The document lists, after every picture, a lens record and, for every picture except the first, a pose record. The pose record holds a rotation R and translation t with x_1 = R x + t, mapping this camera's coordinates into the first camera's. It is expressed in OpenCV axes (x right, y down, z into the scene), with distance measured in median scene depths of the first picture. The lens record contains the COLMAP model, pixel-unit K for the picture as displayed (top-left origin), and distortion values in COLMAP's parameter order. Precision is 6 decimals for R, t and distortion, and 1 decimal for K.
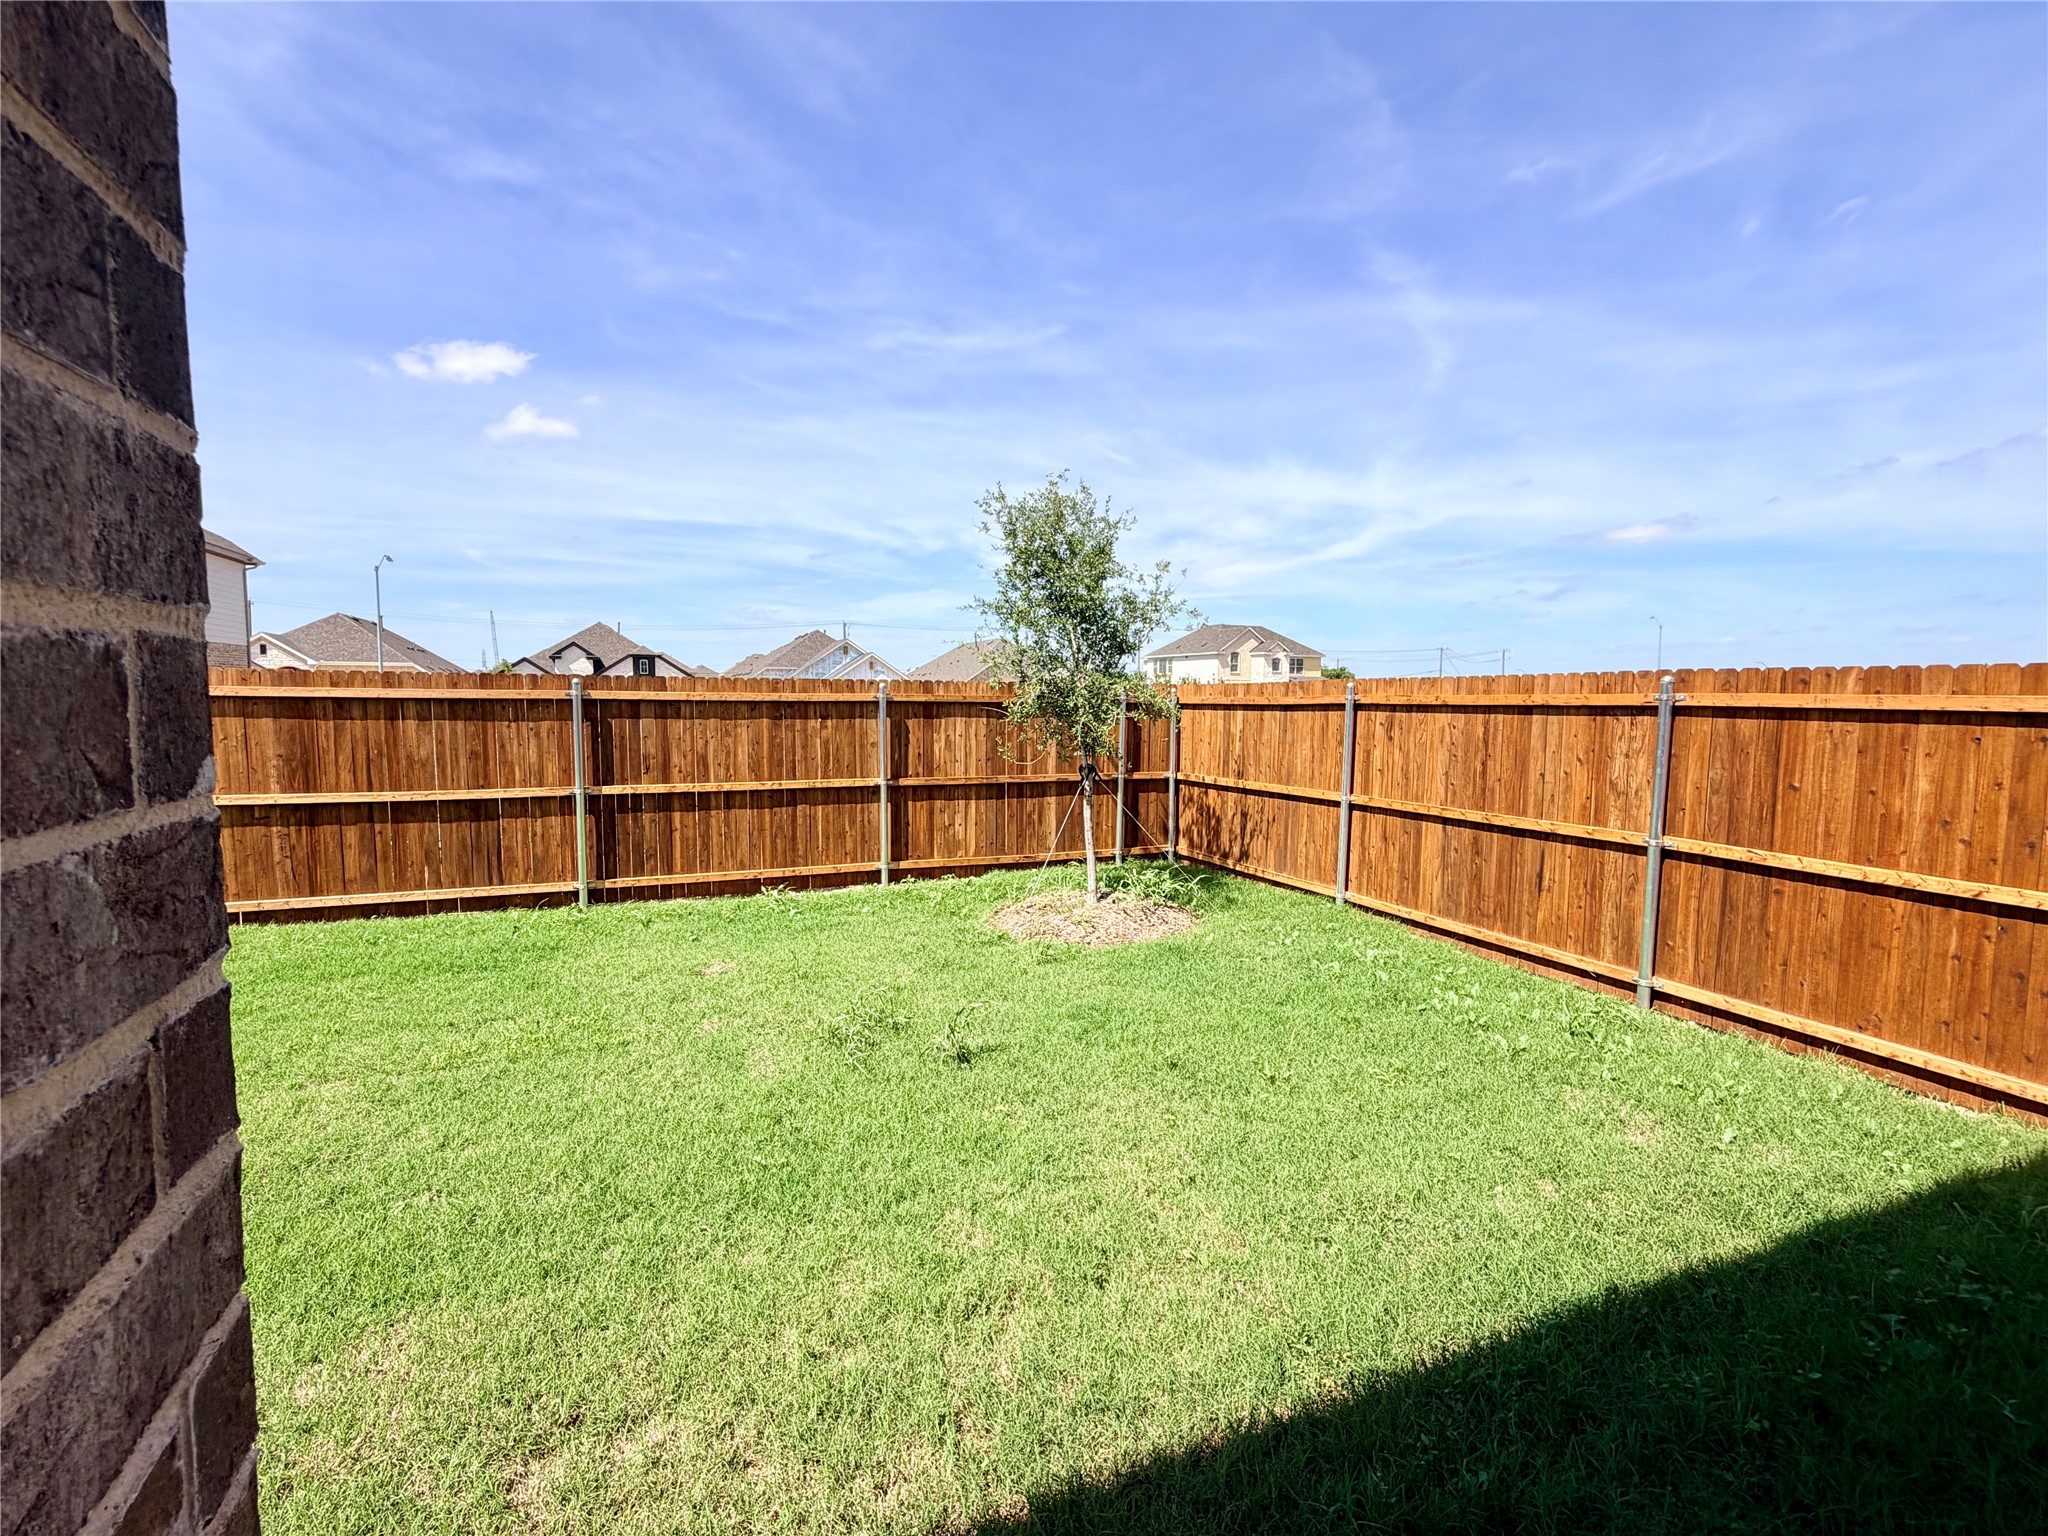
lens RADIAL K [[935.2, 0, 1022.6], [0, 935.2, 772.6], [0, 0, 1]] dist [0.005211, 0.000174]
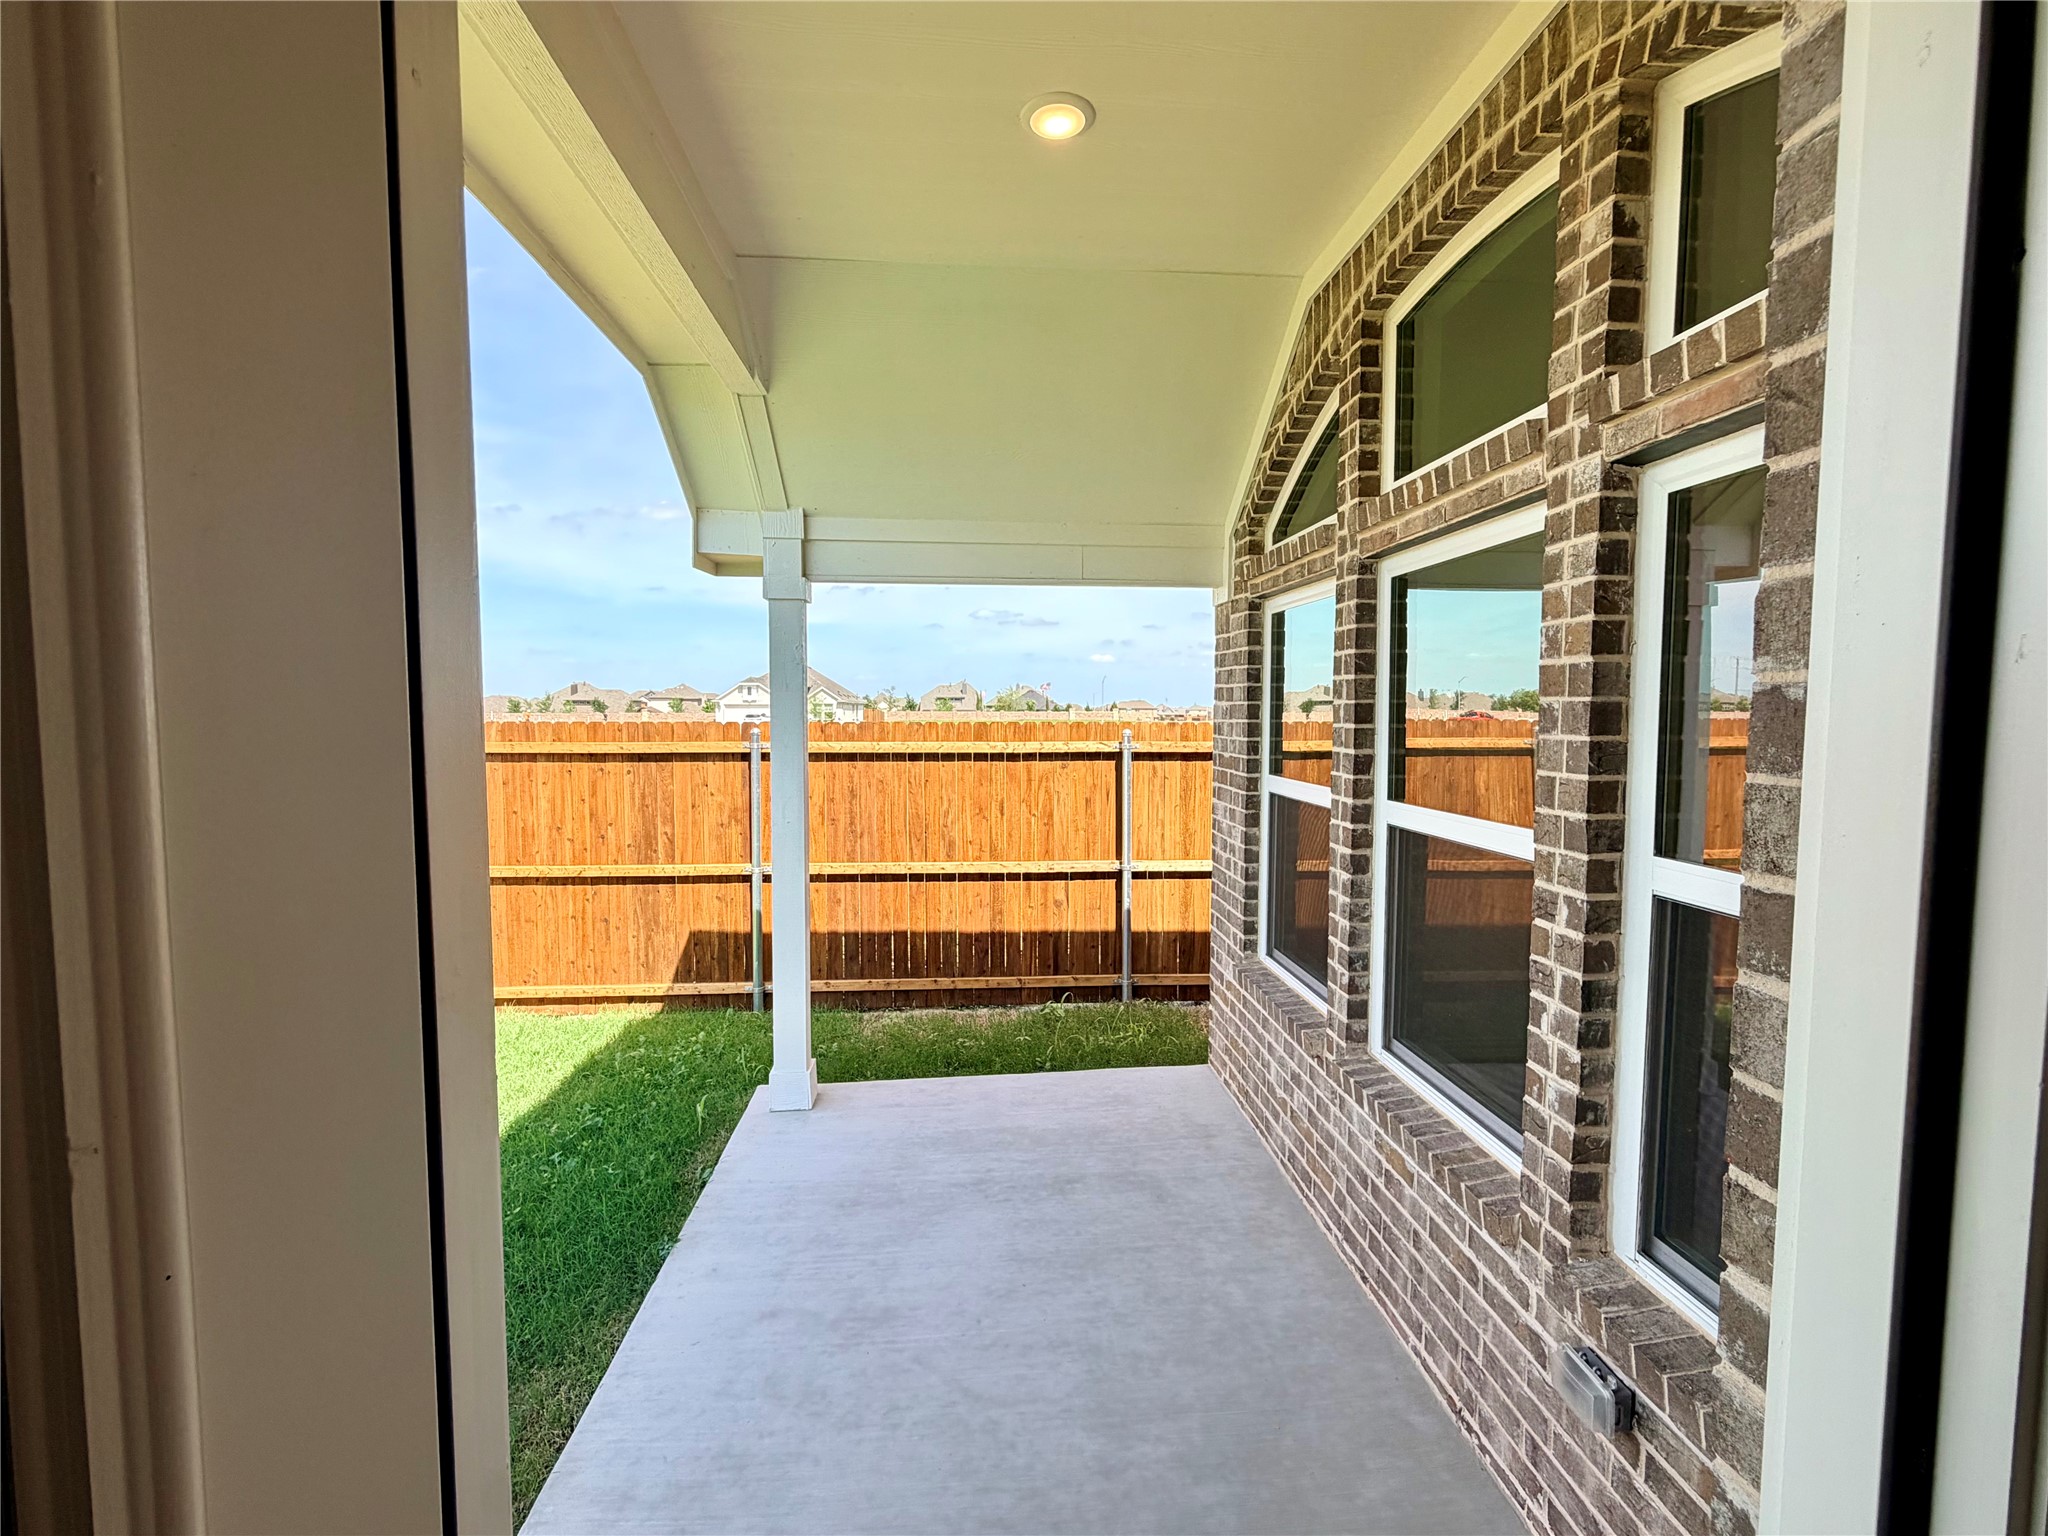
lens RADIAL K [[935.2, 0, 1026.5], [0, 935.2, 769.9], [0, 0, 1]] dist [0.005211, 0.000174]
pose [[0.328929, -0.069575, 0.941788, -0.152985], [0.079713, 0.995769, 0.045722, -0.046572], [-0.940984, 0.060033, 0.333084, -0.185004]]
